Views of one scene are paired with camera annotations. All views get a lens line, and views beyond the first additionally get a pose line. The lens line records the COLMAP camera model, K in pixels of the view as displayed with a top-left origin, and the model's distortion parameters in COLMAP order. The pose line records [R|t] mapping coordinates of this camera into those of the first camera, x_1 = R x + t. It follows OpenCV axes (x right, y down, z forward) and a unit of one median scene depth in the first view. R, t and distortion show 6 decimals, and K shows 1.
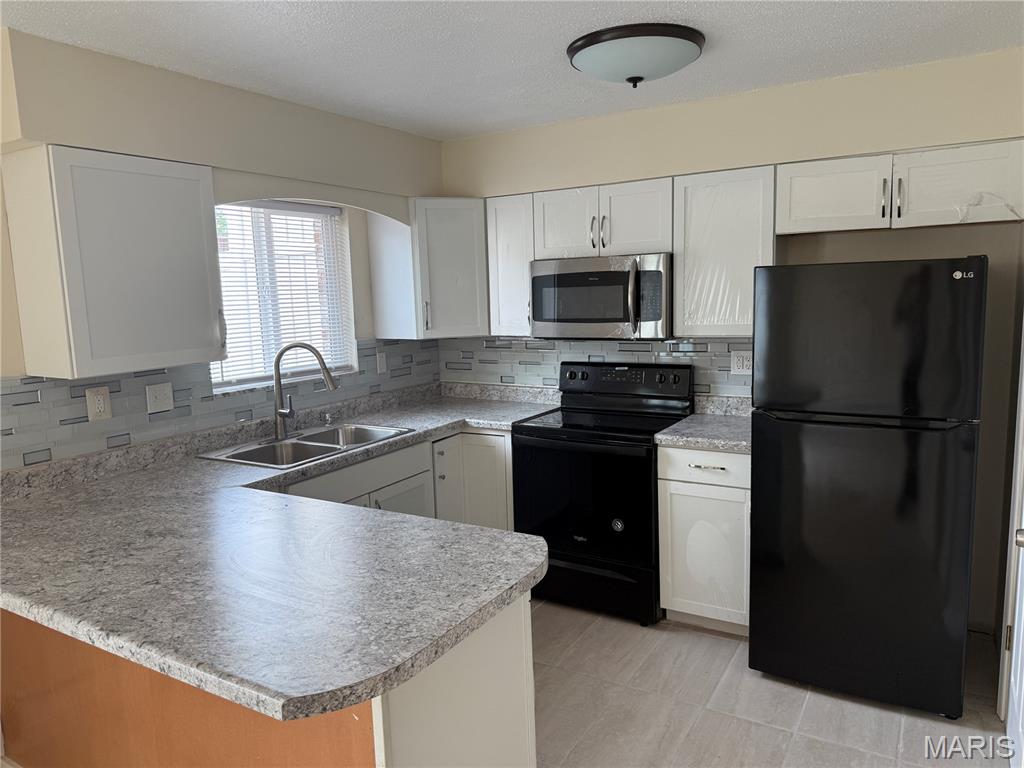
lens RADIAL K [[715.2, 0, 514.3], [0, 715.2, 392.6], [0, 0, 1]] dist [0.044444, -0.070560]
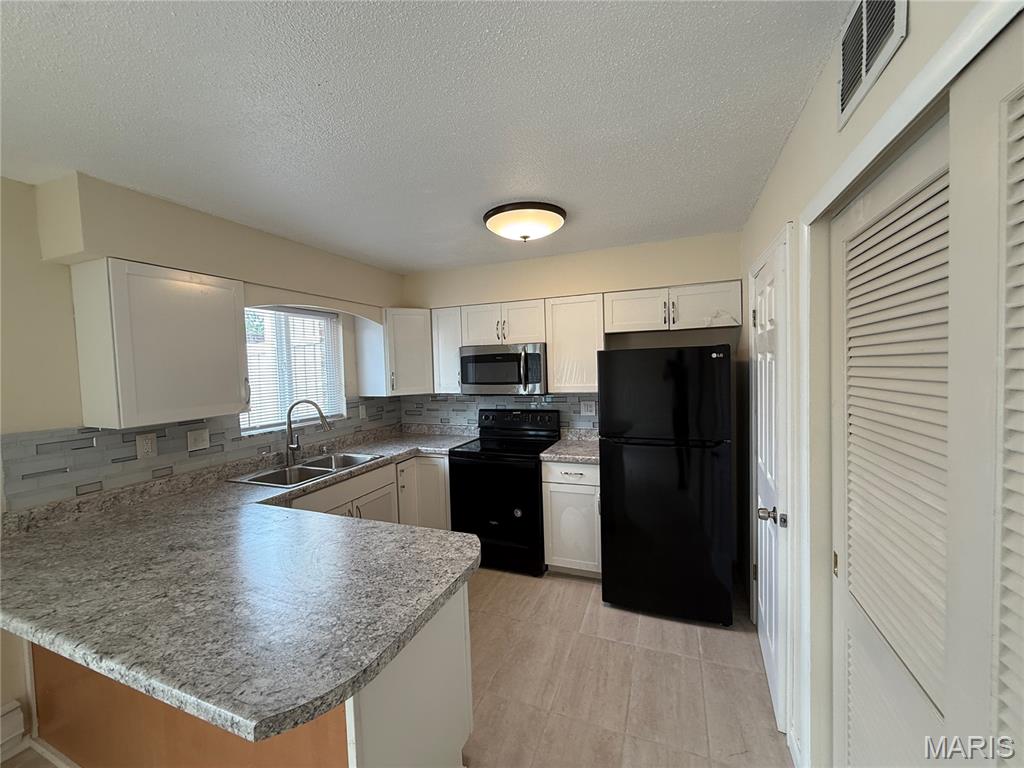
lens RADIAL K [[407.7, 0, 511.4], [0, 407.7, 384.9], [0, 0, 1]] dist [-0.006158, 0.000926]
pose [[0.987253, -0.006901, 0.159008, -0.009641], [0.022945, 0.994794, -0.099293, -0.006044], [-0.157495, 0.101675, 0.982272, 0.093600]]
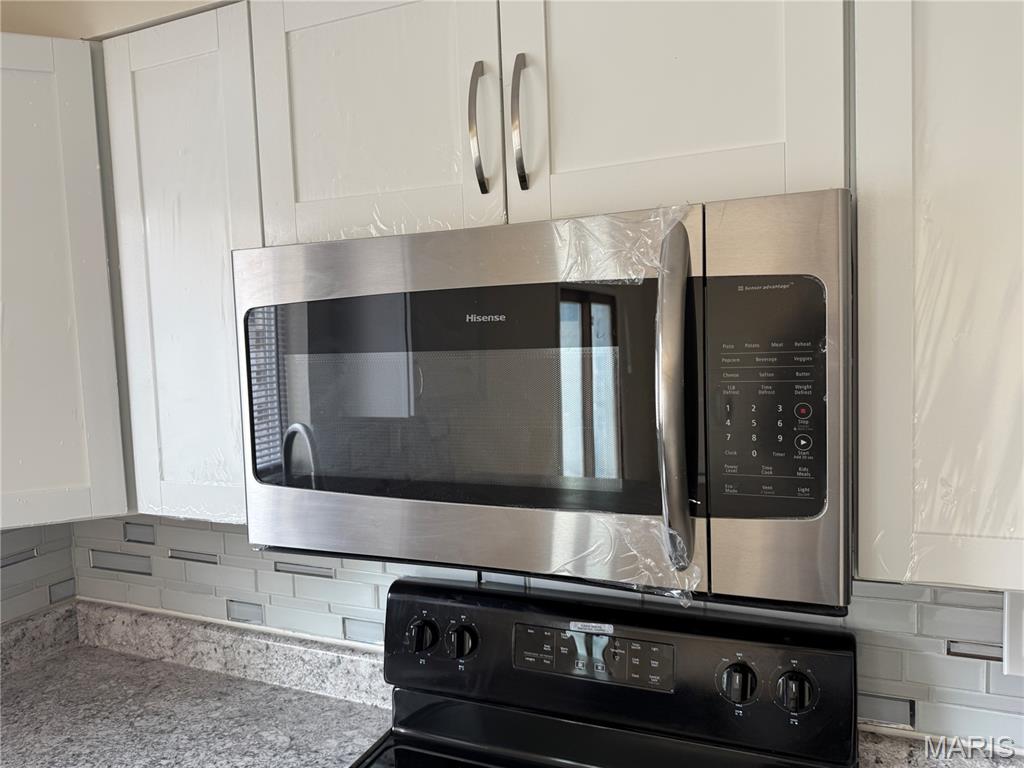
lens RADIAL K [[715.2, 0, 501.8], [0, 715.2, 410.1], [0, 0, 1]] dist [0.044444, -0.070560]
pose [[0.992035, -0.019953, 0.124369, 0.090797], [0.024563, 0.999063, -0.035647, -0.126297], [-0.123541, 0.038418, 0.991596, 0.807737]]
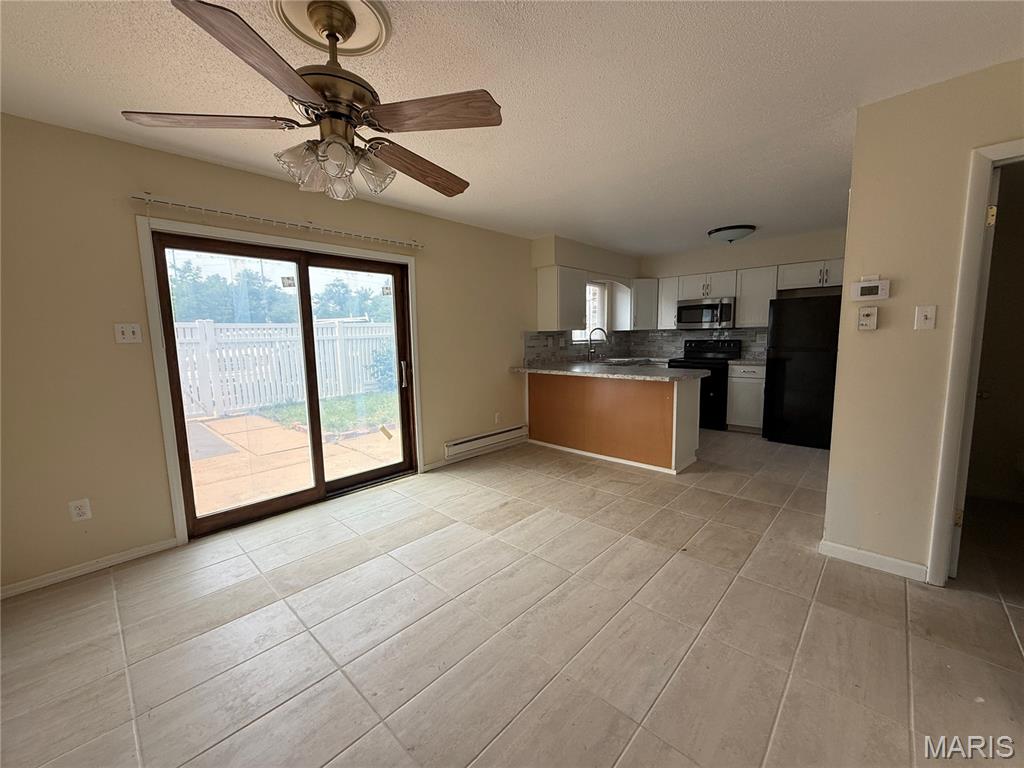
lens RADIAL K [[407.7, 0, 508.4], [0, 407.7, 386.4], [0, 0, 1]] dist [-0.006158, 0.000926]
pose [[0.975762, 0.037498, -0.215599, -0.284393], [-0.040046, 0.999170, -0.007458, 0.196418], [0.215140, 0.015911, 0.976454, -0.715957]]
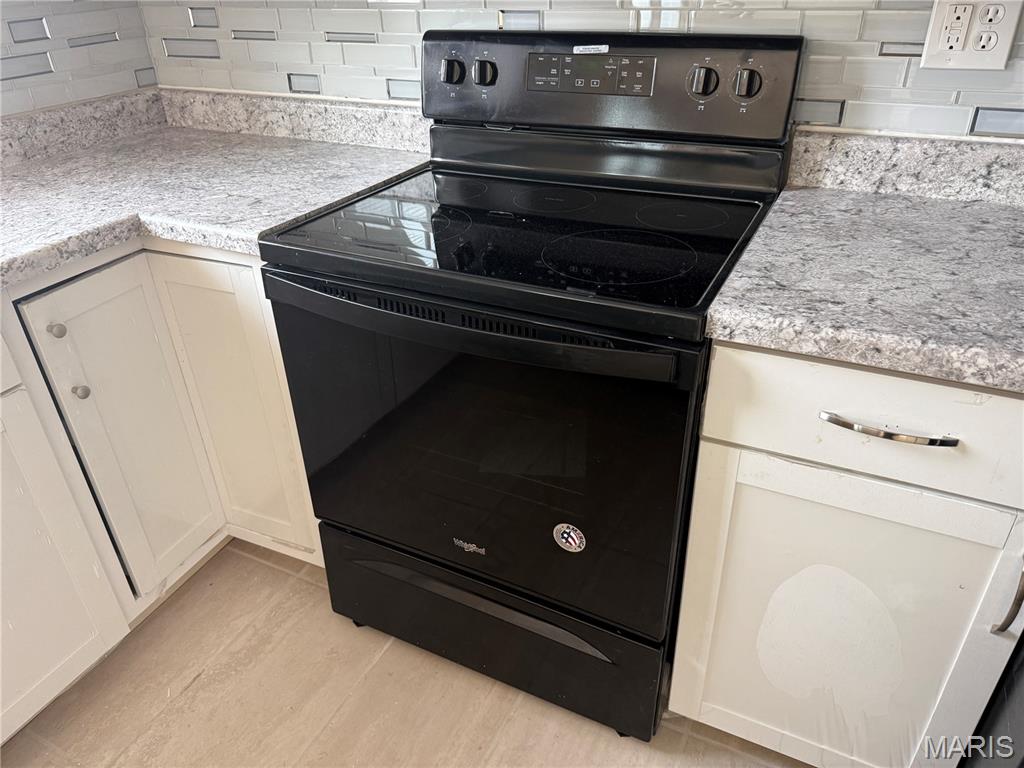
lens RADIAL K [[715.2, 0, 504.8], [0, 715.2, 398.8], [0, 0, 1]] dist [0.044444, -0.070560]
pose [[0.997834, -0.034671, 0.055903, 0.094294], [0.009471, 0.916688, 0.399490, -0.020803], [-0.065097, -0.398096, 0.915031, 0.697339]]
